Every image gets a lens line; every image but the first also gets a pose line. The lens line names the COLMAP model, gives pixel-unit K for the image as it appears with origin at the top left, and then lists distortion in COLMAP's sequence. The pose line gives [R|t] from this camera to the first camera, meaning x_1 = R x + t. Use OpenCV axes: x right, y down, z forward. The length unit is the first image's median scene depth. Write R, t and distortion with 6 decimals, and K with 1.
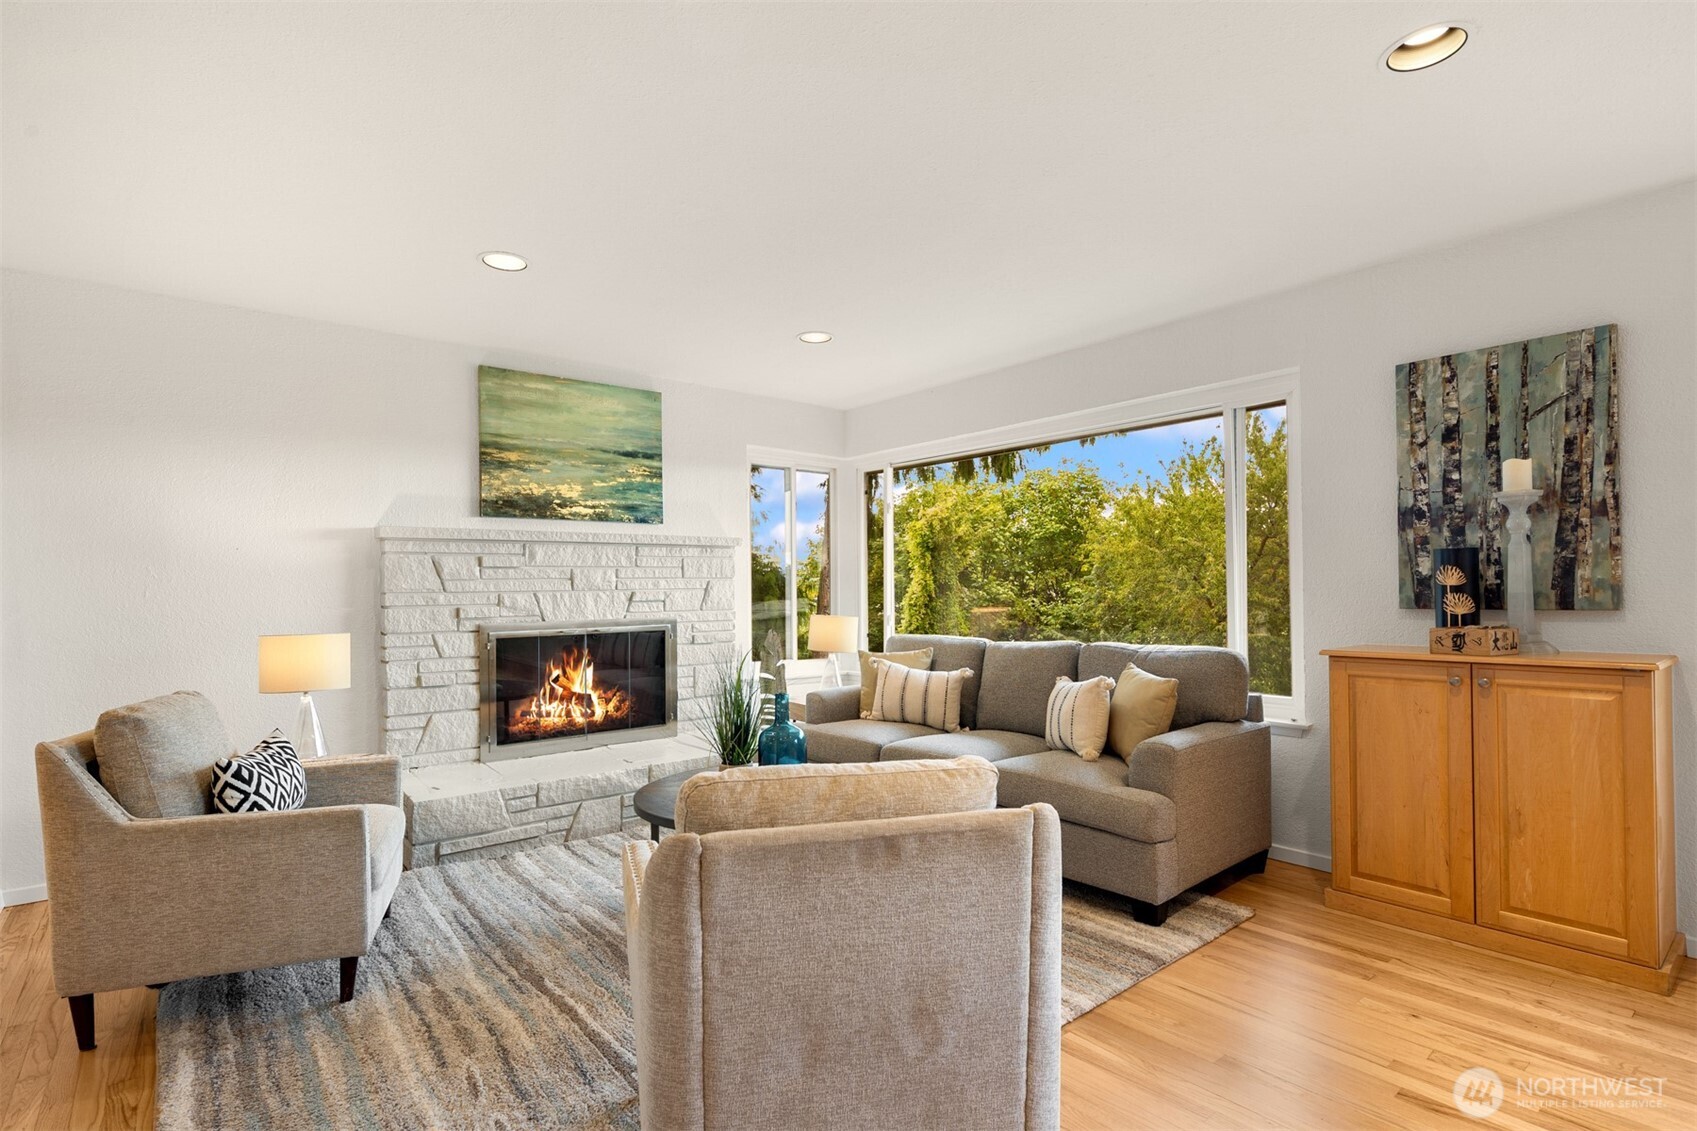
lens RADIAL K [[822.7, 0, 845.5], [0, 822.7, 593.5], [0, 0, 1]] dist [-0.000917, -0.001485]
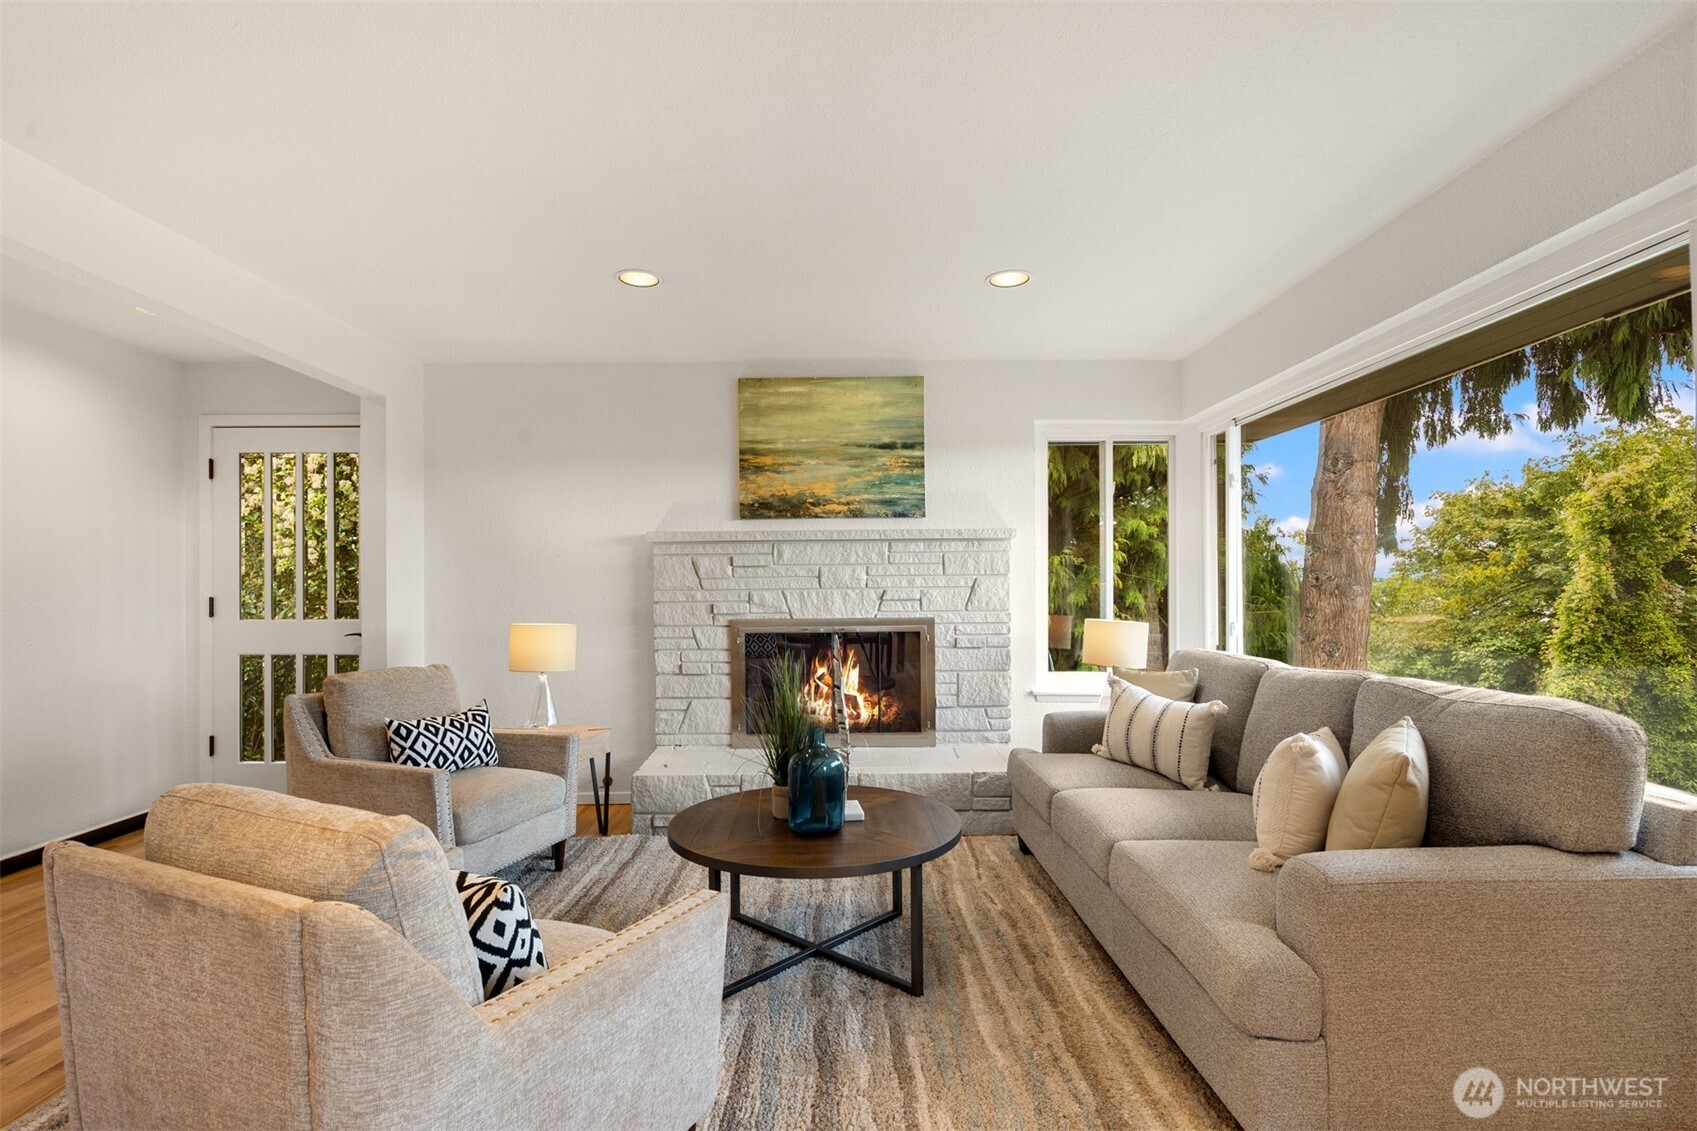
lens RADIAL K [[822.7, 0, 845.5], [0, 822.7, 593.5], [0, 0, 1]] dist [-0.000917, -0.001485]
pose [[0.773718, 0.006467, -0.633497, 0.328952], [-0.004505, 0.999979, 0.004706, -0.002323], [0.633514, -0.000787, 0.773731, 0.244929]]
